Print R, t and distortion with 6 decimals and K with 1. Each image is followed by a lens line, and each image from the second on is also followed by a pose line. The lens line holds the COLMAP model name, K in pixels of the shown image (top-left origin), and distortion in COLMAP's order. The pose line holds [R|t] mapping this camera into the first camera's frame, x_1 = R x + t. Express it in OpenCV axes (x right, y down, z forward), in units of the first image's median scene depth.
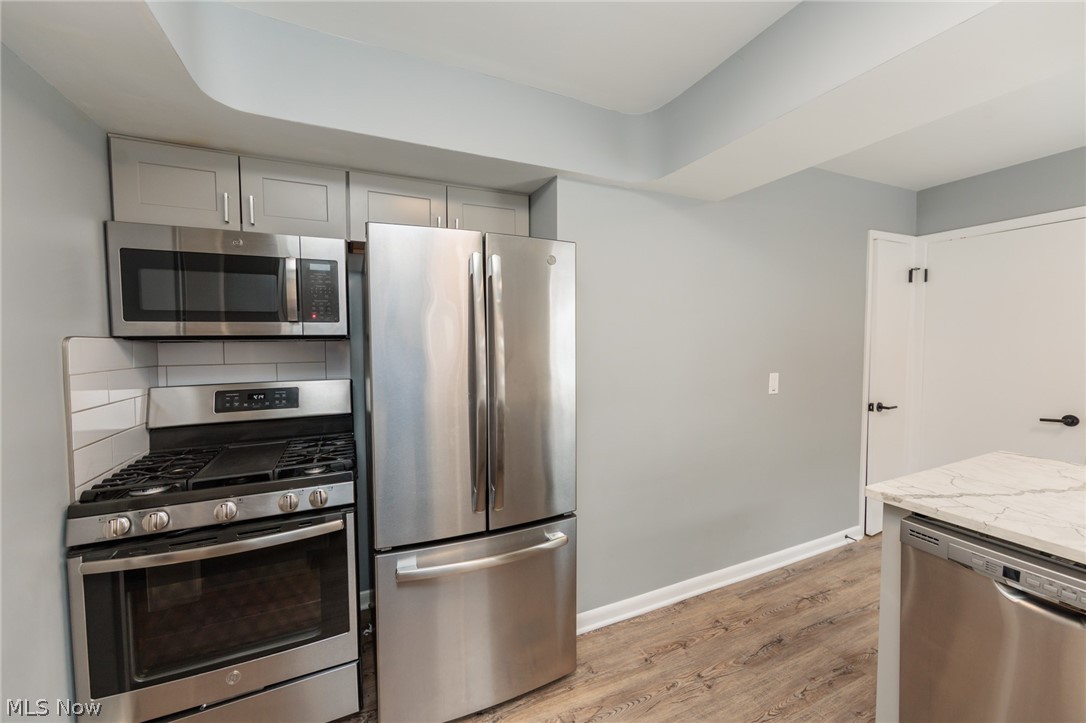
lens RADIAL K [[423.0, 0, 544.4], [0, 423.0, 357.2], [0, 0, 1]] dist [-0.001730, -0.000384]
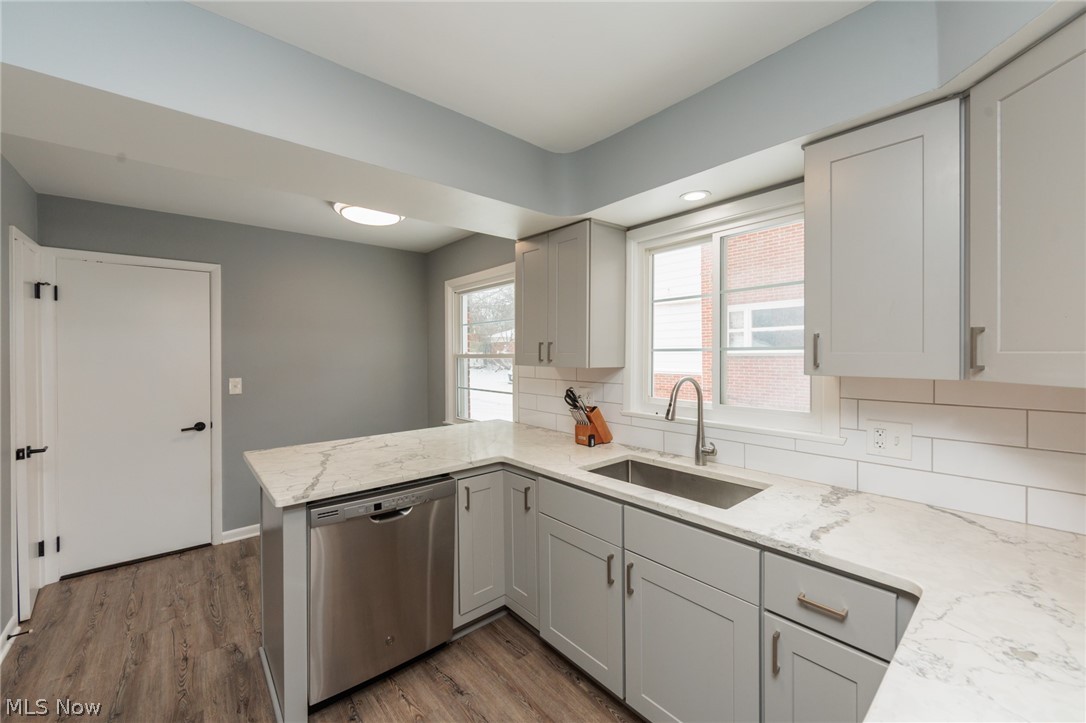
lens RADIAL K [[423.0, 0, 544.4], [0, 423.0, 357.2], [0, 0, 1]] dist [-0.001730, -0.000384]
pose [[-0.280359, 0.001322, 0.959894, -0.352736], [0.049448, 0.998691, 0.013067, -0.032331], [-0.958621, 0.051128, -0.280058, 0.427075]]
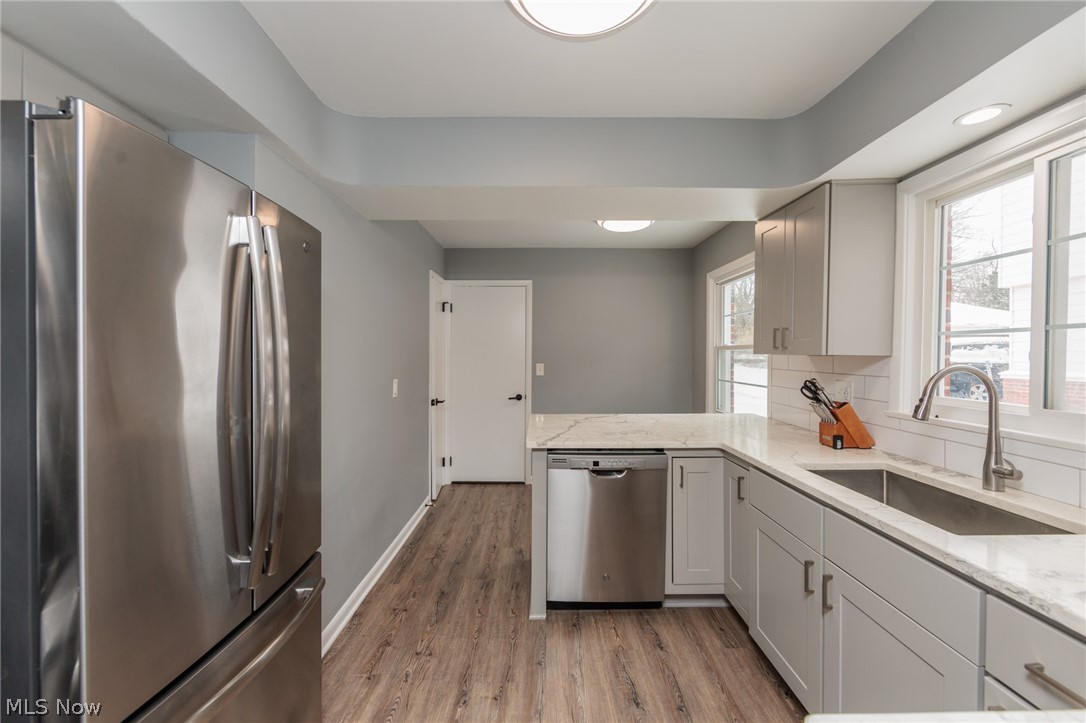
lens RADIAL K [[423.0, 0, 544.4], [0, 423.0, 357.2], [0, 0, 1]] dist [-0.001730, -0.000384]
pose [[0.403902, -0.000814, 0.914802, -0.450833], [0.035716, 0.999251, -0.014881, 0.012375], [-0.914105, 0.038684, 0.403629, 0.203997]]
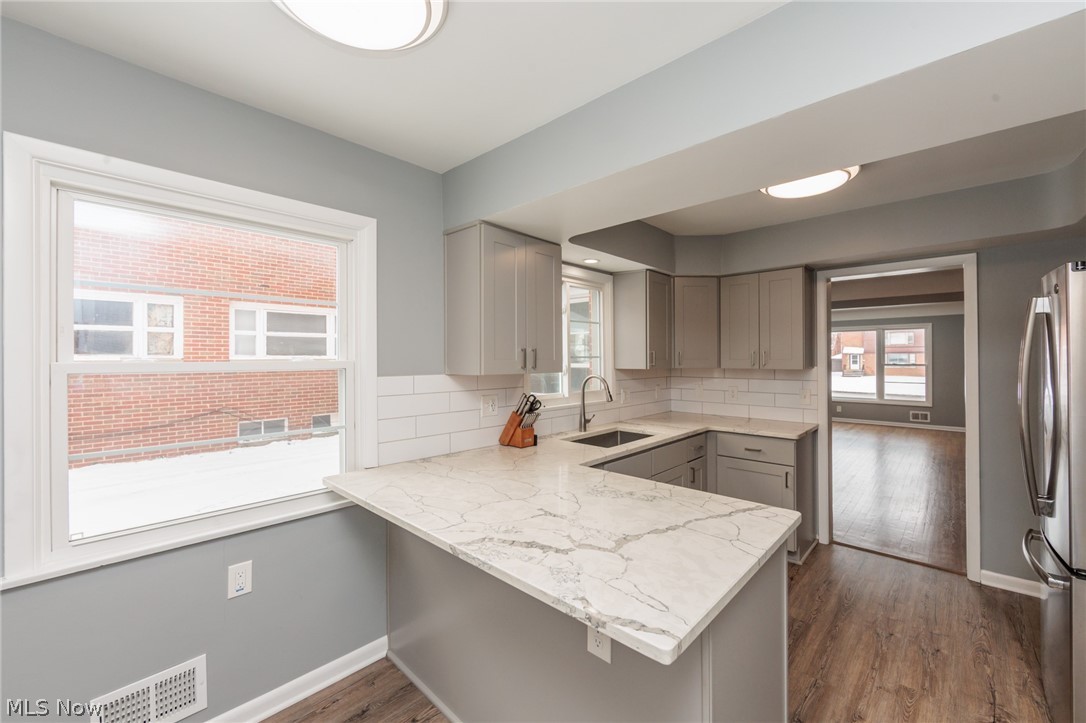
lens RADIAL K [[433.7, 0, 543.6], [0, 433.7, 357.9], [0, 0, 1]] dist [-0.000998, -0.000131]
pose [[-0.926332, 0.007733, -0.376628, 1.221923], [-0.009078, 0.999041, 0.042841, -0.084660], [0.376598, 0.043104, -0.925374, 1.211950]]
